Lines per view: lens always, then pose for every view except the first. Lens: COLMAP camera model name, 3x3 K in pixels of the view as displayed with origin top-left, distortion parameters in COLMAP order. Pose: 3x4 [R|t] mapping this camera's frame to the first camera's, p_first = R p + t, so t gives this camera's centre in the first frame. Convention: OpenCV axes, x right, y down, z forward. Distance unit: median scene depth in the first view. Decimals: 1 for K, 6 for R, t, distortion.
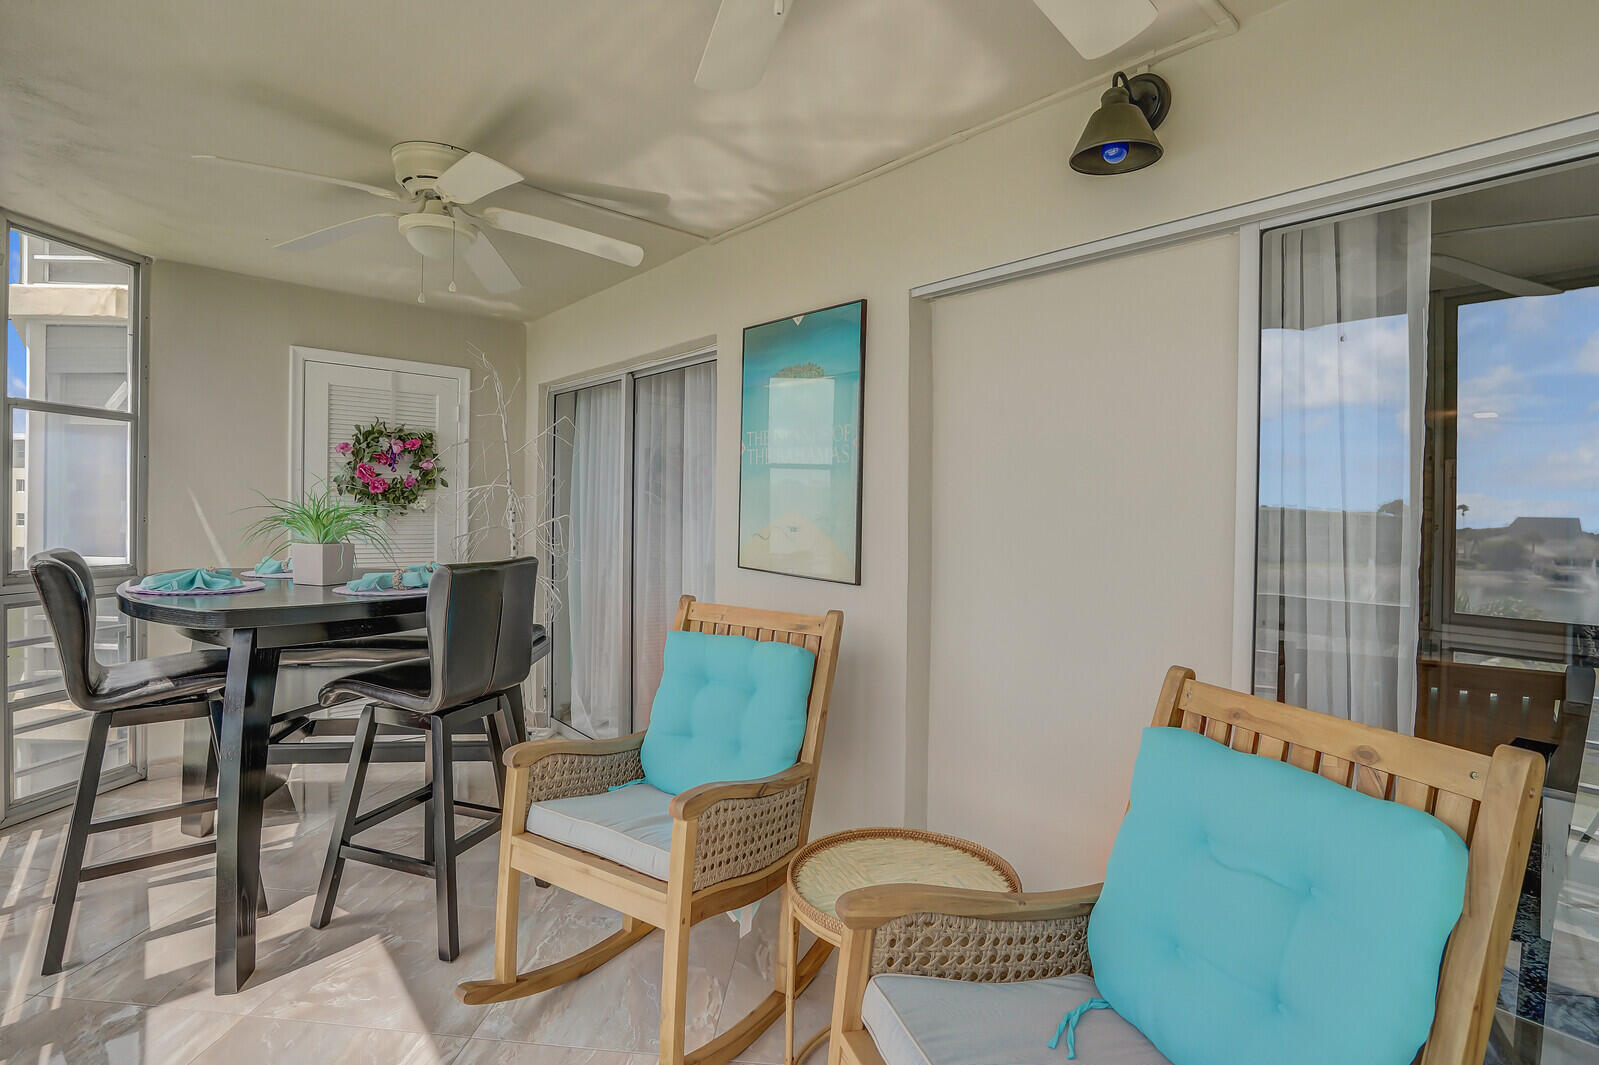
lens RADIAL K [[748.3, 0, 799.5], [0, 748.3, 532.5], [0, 0, 1]] dist [-0.034874, -0.000313]
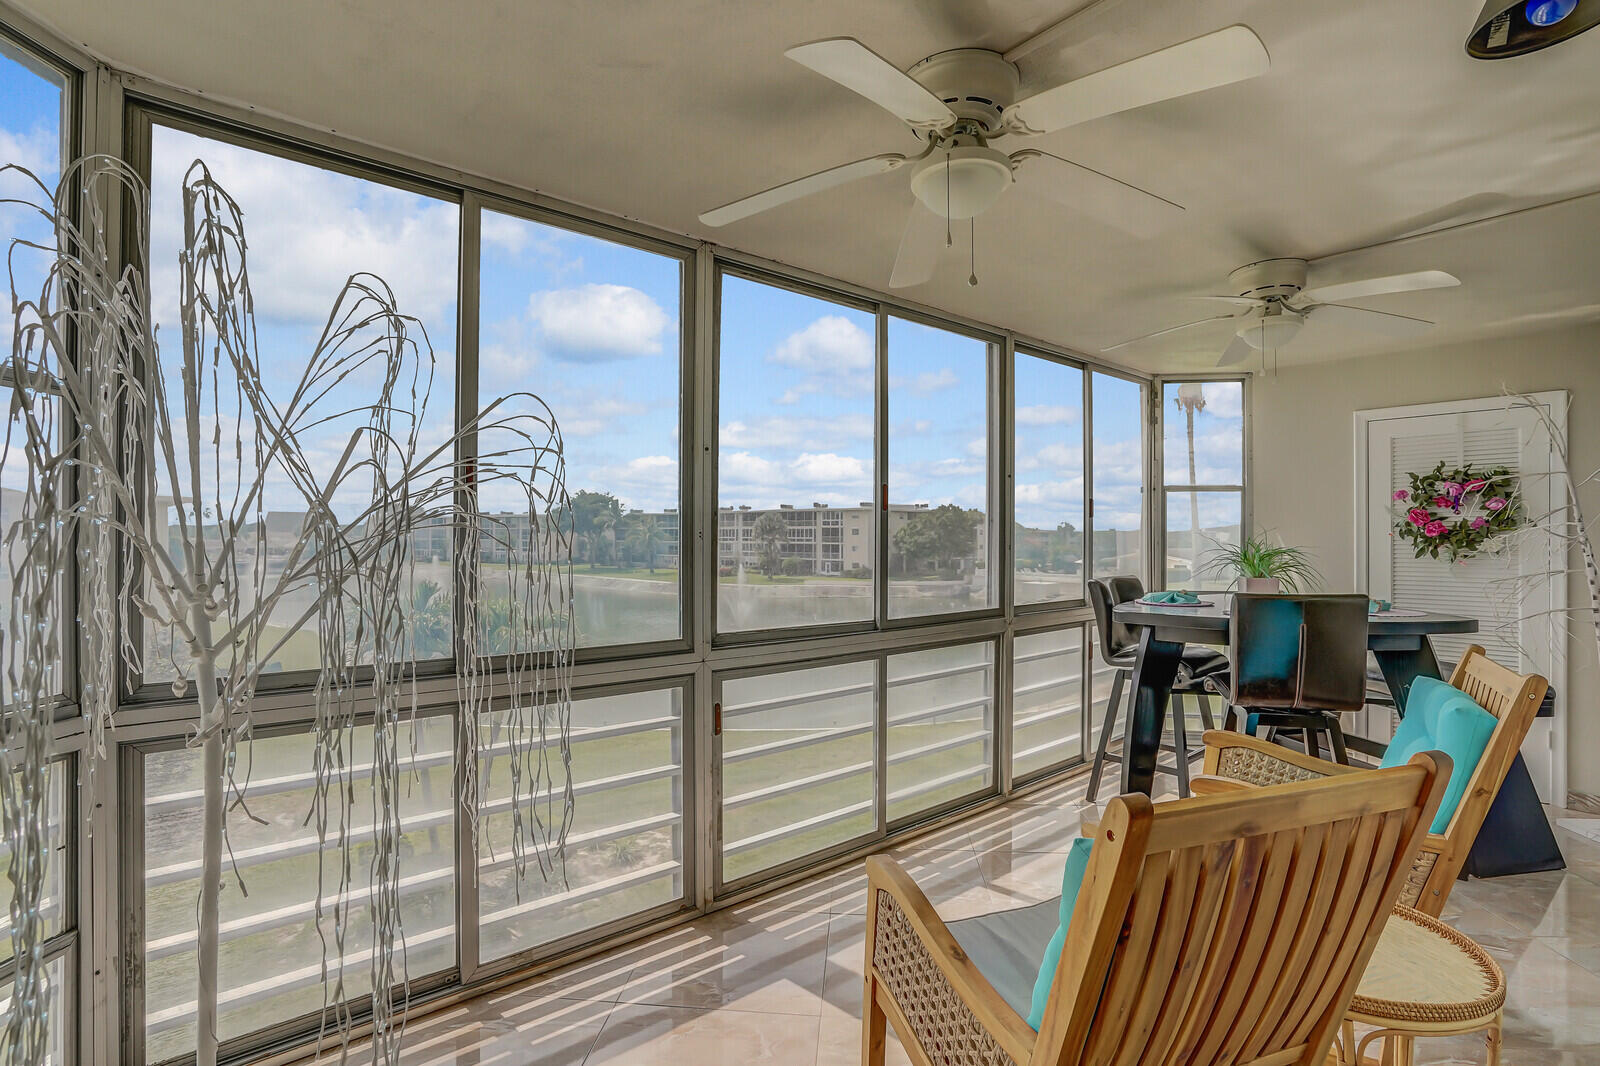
lens RADIAL K [[766.0, 0, 800.0], [0, 766.0, 533.0], [0, 0, 1]] dist [0.010162, -0.000123]
pose [[-0.037647, -0.026420, -0.998942, 0.523831], [-0.037704, 0.998976, -0.025000, 0.002108], [0.998580, 0.036723, -0.038605, 0.162957]]
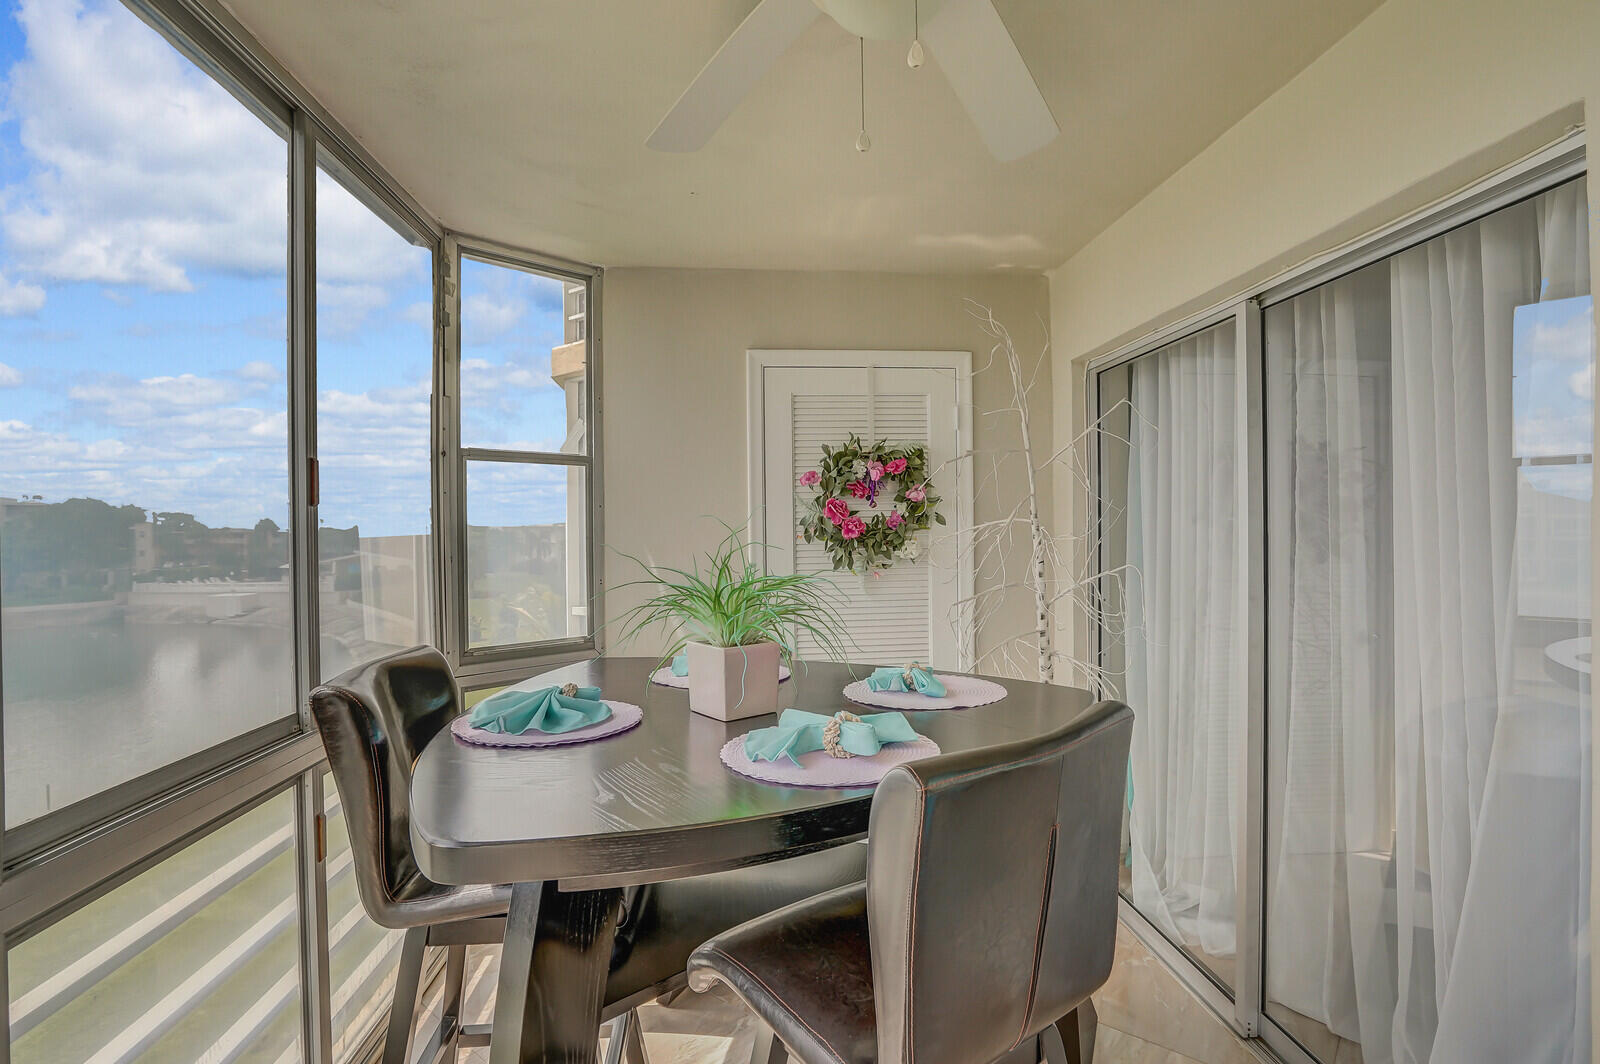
lens RADIAL K [[748.8, 0, 800.0], [0, 748.8, 532.0], [0, 0, 1]] dist [-0.034874, -0.000313]
pose [[0.796419, -0.031349, -0.603932, -0.171943], [0.013386, 0.999325, -0.034220, -0.034801], [0.604597, 0.019170, 0.796301, 0.389012]]
